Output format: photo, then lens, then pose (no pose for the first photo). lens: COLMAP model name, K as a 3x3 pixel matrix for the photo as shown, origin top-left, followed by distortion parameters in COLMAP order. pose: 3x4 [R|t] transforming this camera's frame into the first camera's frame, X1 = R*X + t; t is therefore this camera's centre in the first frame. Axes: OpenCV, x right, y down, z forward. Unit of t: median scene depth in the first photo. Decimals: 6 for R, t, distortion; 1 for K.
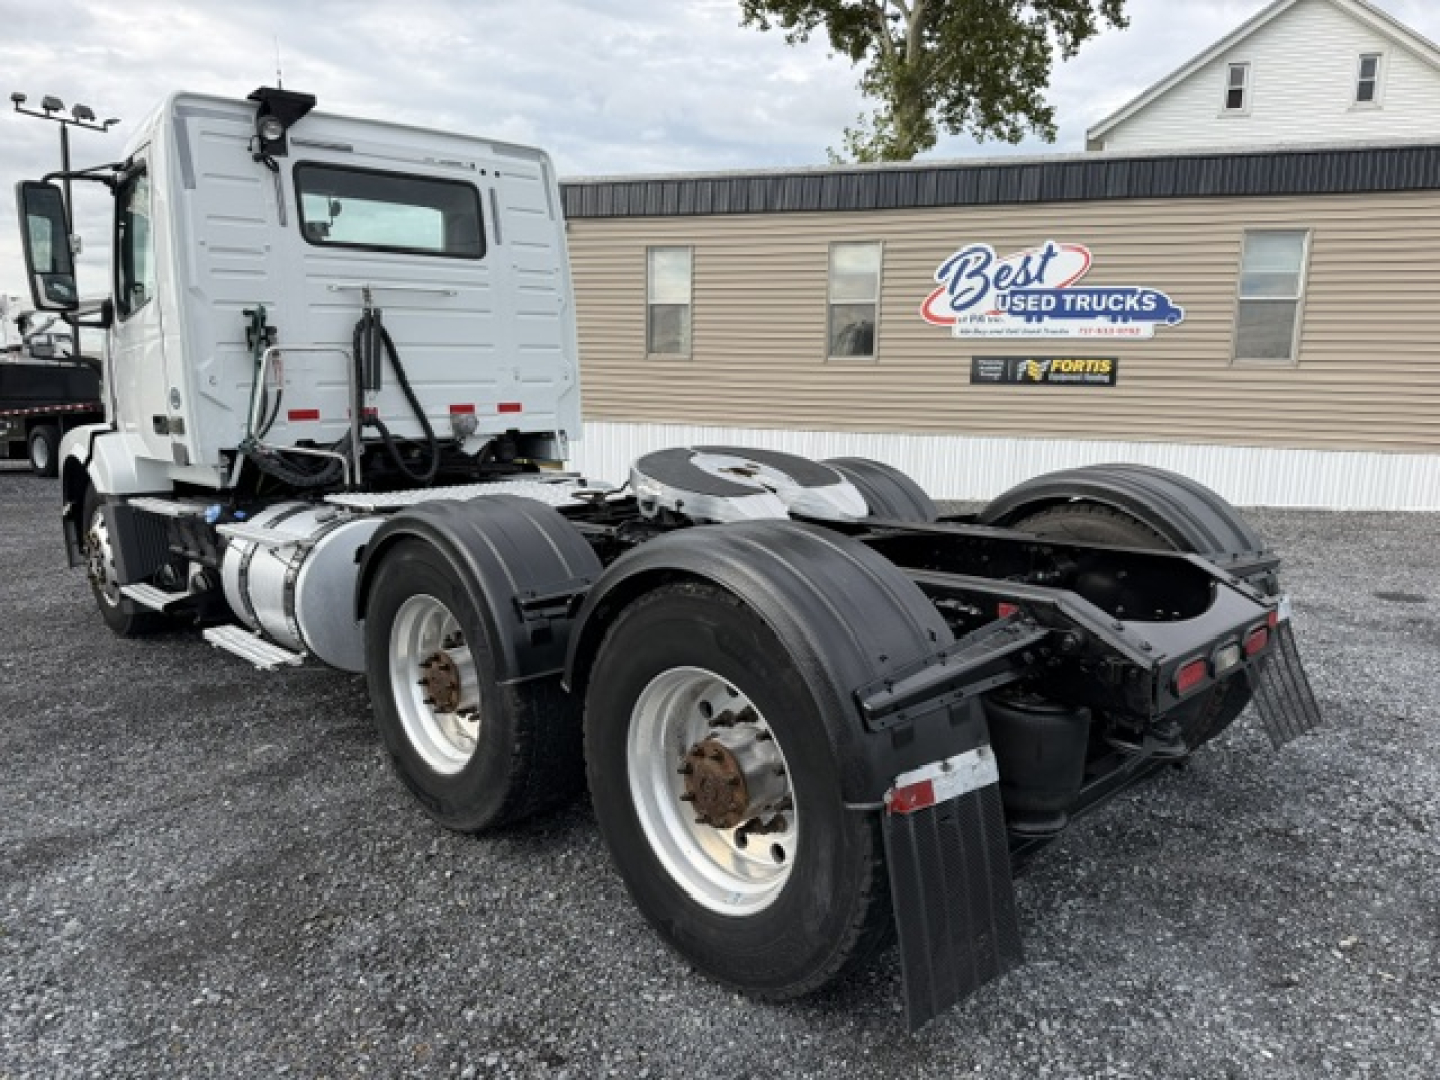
lens RADIAL K [[1008.1, 0, 720.0], [0, 1008.1, 540.0], [0, 0, 1]] dist [0.173015, -0.245758]
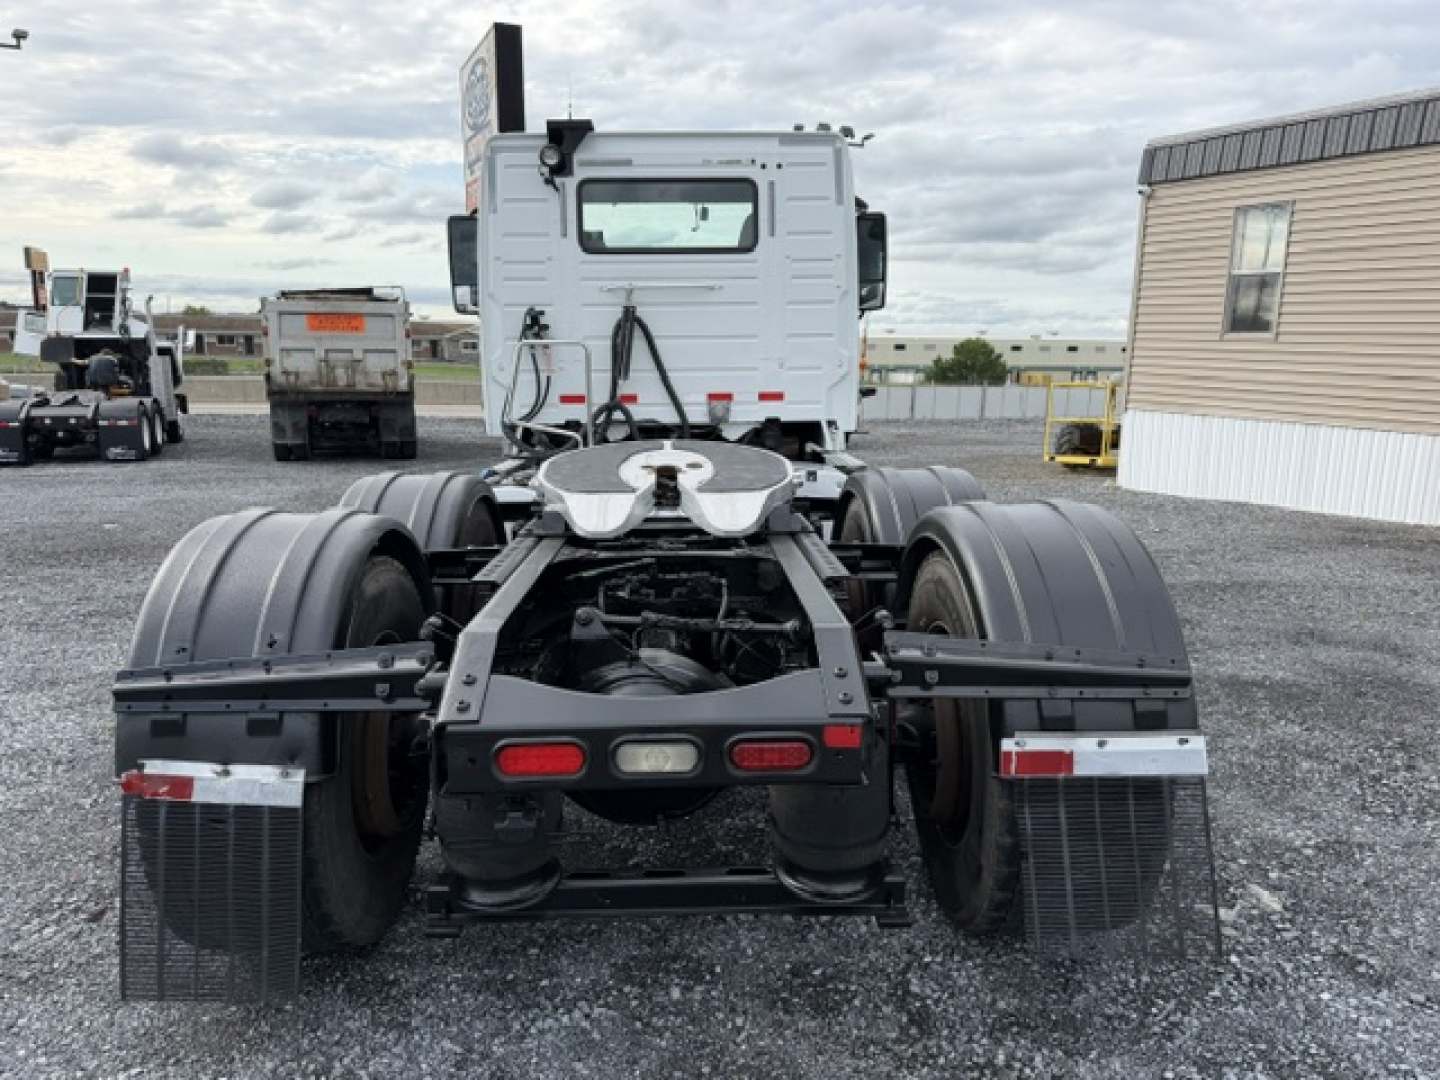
lens RADIAL K [[1008.1, 0, 720.0], [0, 1008.1, 540.0], [0, 0, 1]] dist [0.173015, -0.245758]
pose [[0.767416, 0.115839, -0.630598, 0.431929], [-0.107035, 0.992888, 0.052132, -0.036350], [0.632152, 0.027489, 0.774357, 0.193947]]
